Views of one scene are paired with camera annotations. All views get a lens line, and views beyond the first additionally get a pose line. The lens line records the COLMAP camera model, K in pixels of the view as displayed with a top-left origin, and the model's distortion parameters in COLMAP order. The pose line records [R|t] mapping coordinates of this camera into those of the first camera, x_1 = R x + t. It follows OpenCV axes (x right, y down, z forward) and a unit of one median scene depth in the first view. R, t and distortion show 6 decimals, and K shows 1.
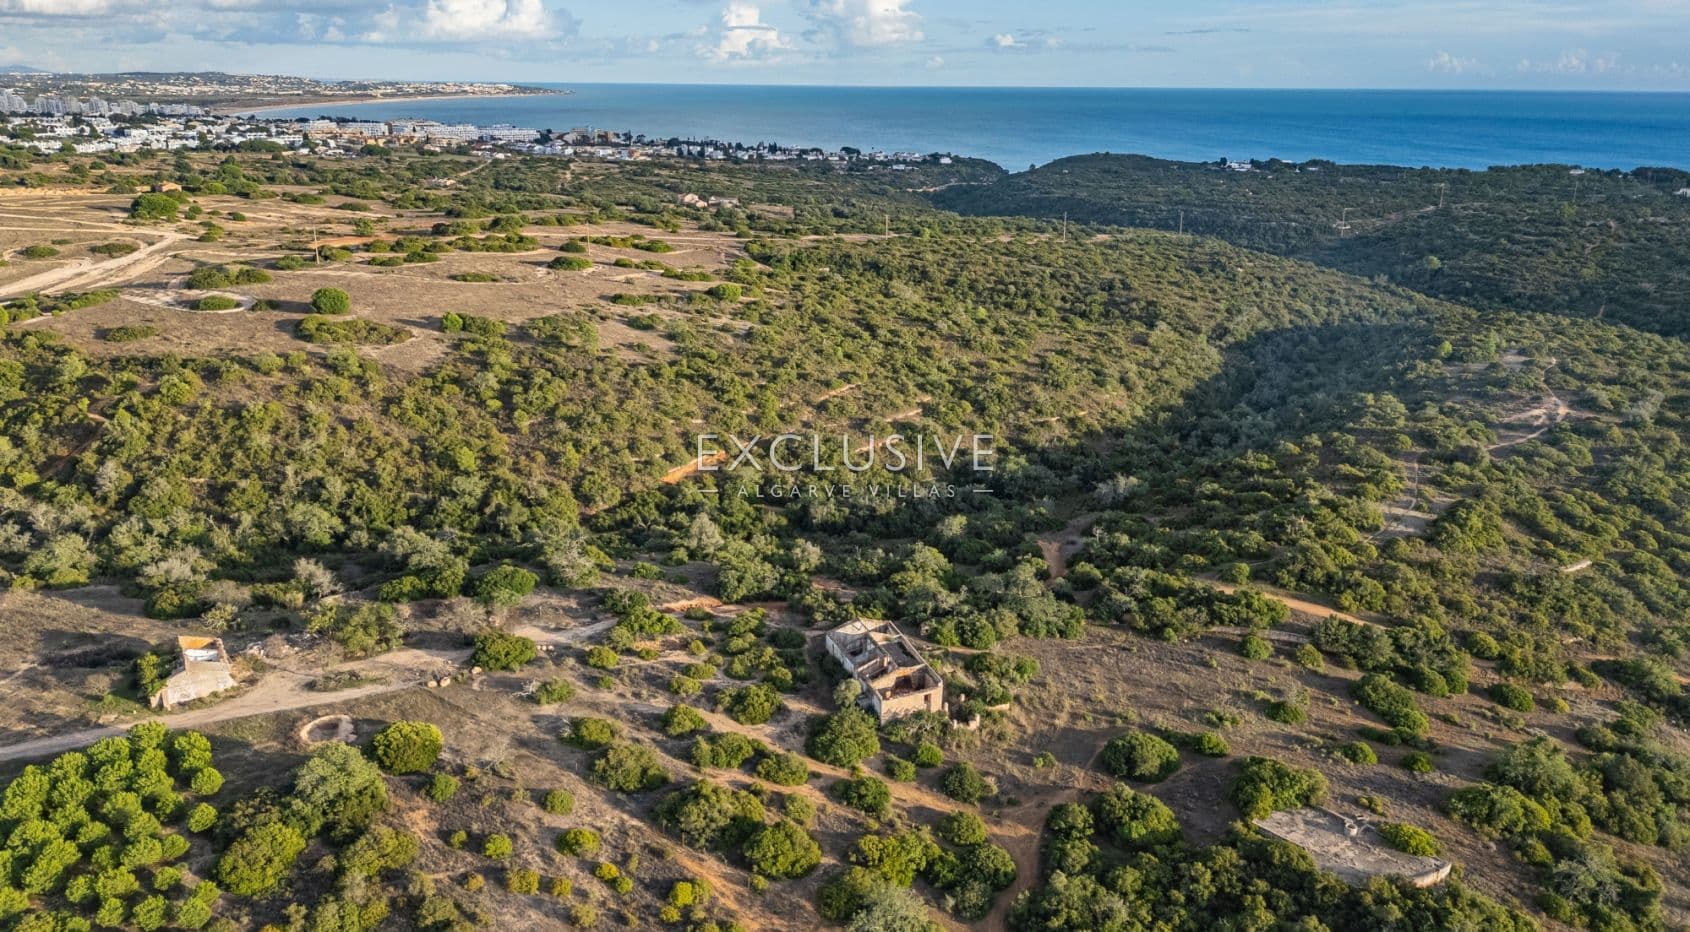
lens RADIAL K [[1219.5, 0, 843.6], [0, 1219.5, 465.7], [0, 0, 1]] dist [0.053061, -0.064467]
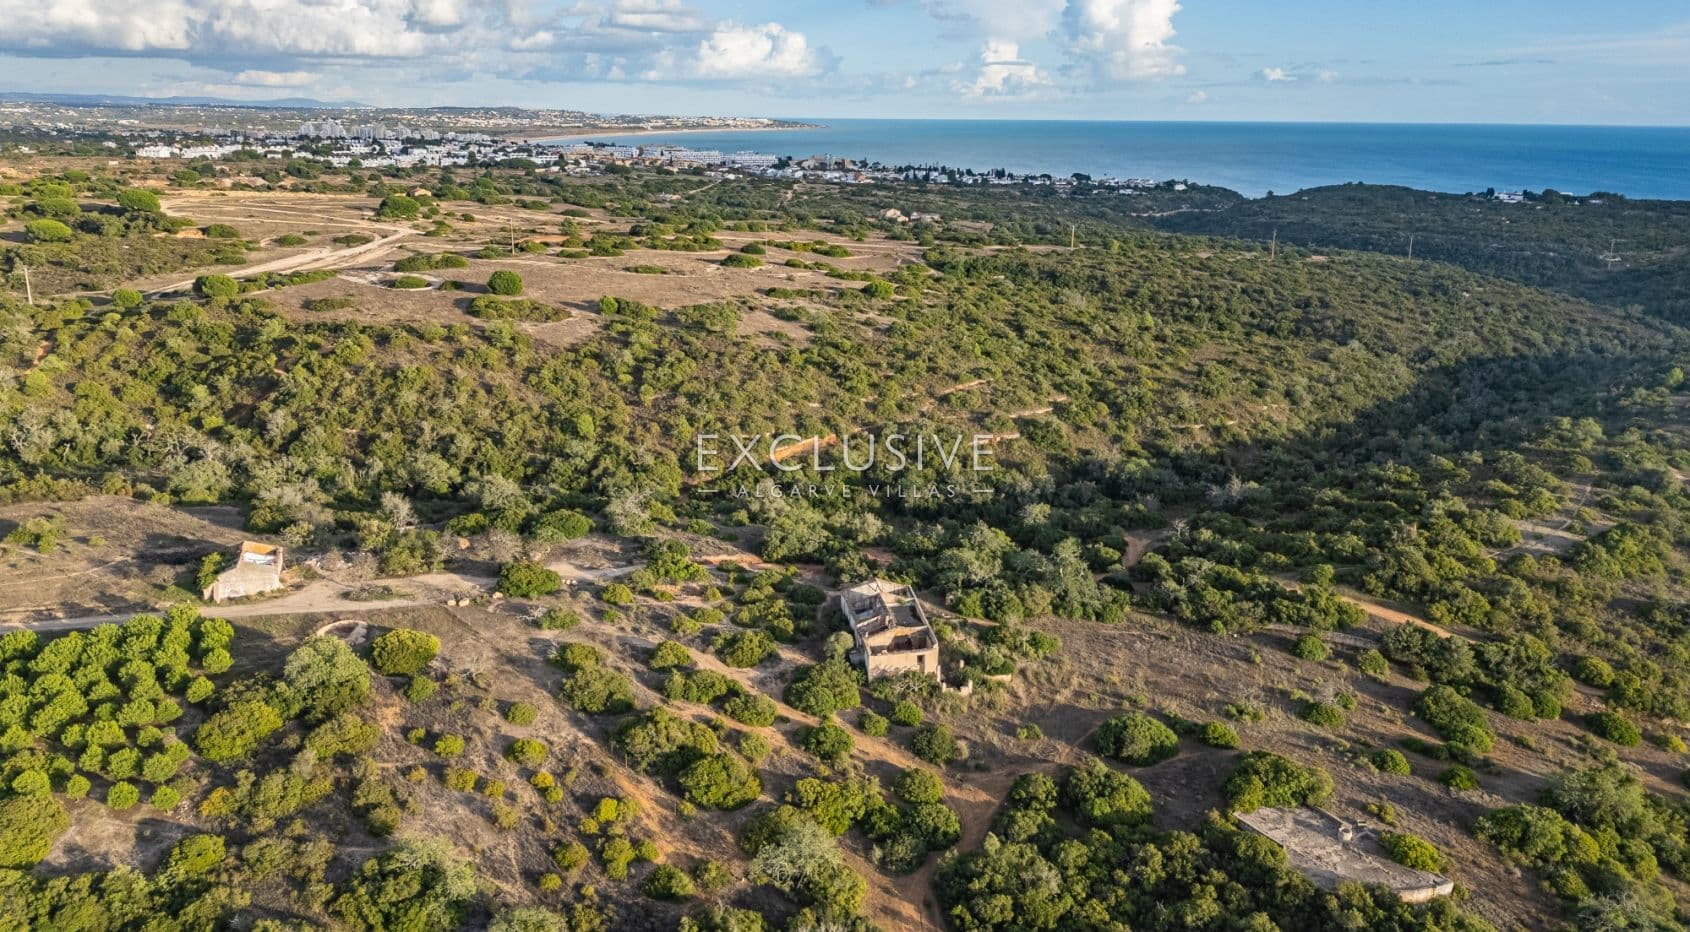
lens RADIAL K [[1219.5, 0, 835.8], [0, 1219.5, 456.3], [0, 0, 1]] dist [0.053061, -0.064467]
pose [[0.978473, 0.057227, -0.198282, 0.113253], [-0.064032, 0.997553, -0.028071, 0.037853], [0.196190, 0.040163, 0.979743, 0.021898]]
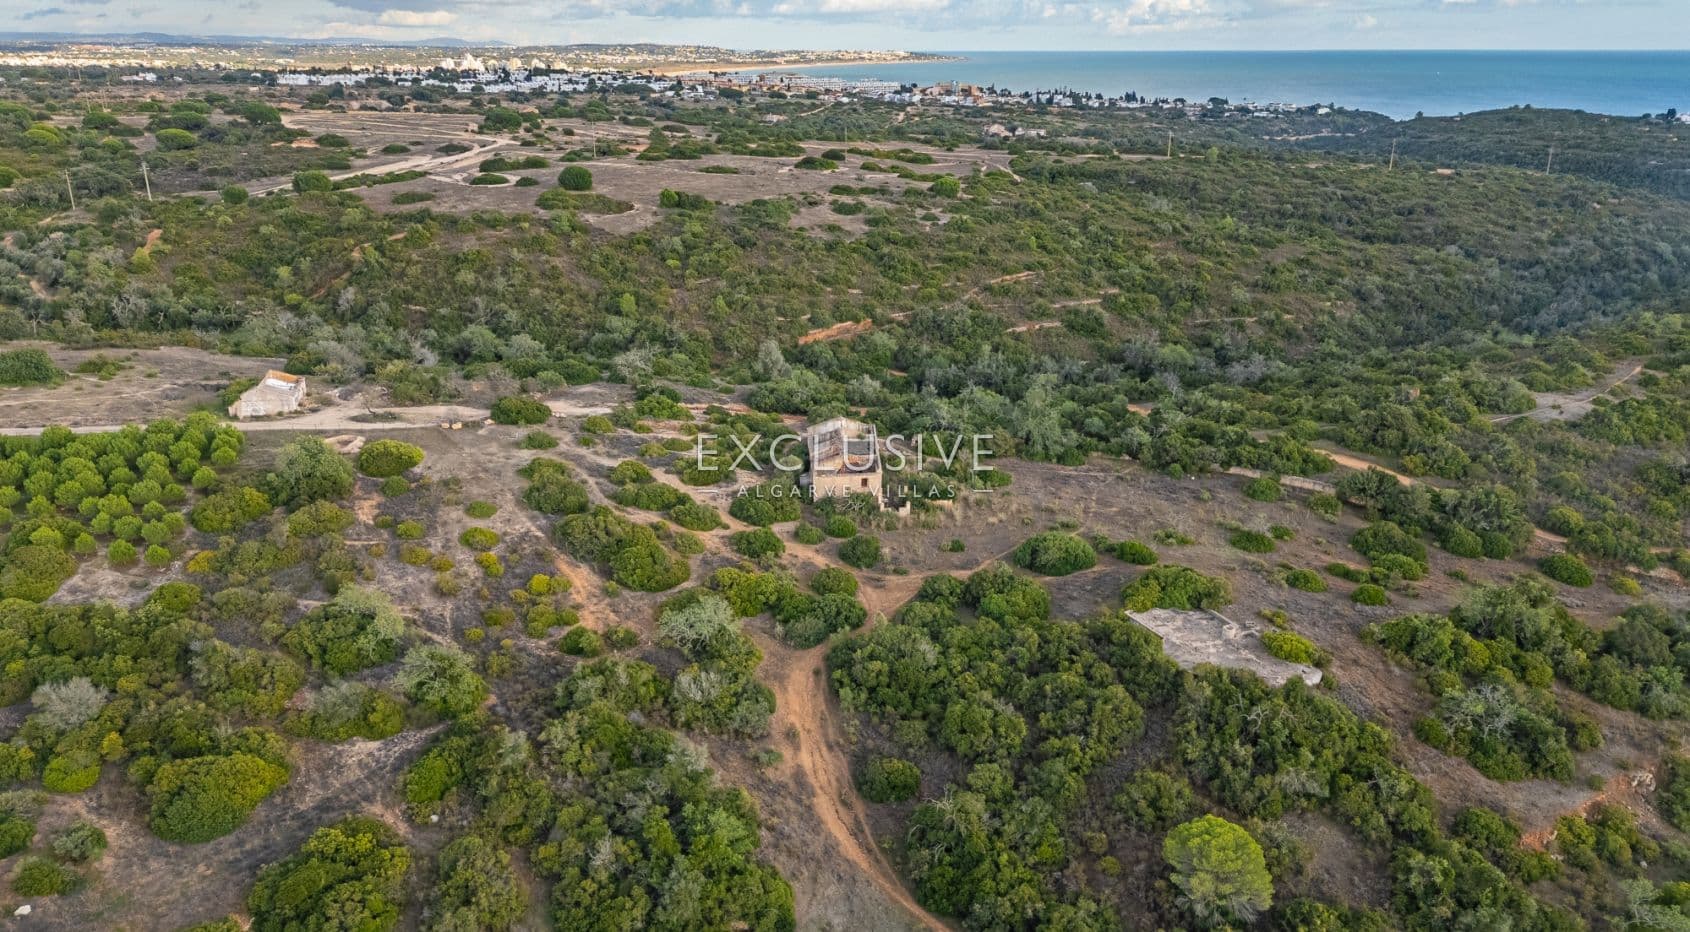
lens RADIAL K [[1219.5, 0, 828.5], [0, 1219.5, 506.8], [0, 0, 1]] dist [0.053061, -0.064467]
pose [[0.947930, 0.103041, -0.301349, 0.211225], [-0.087711, 0.994088, 0.064005, 0.091299], [0.306162, -0.034241, 0.951363, 0.021011]]
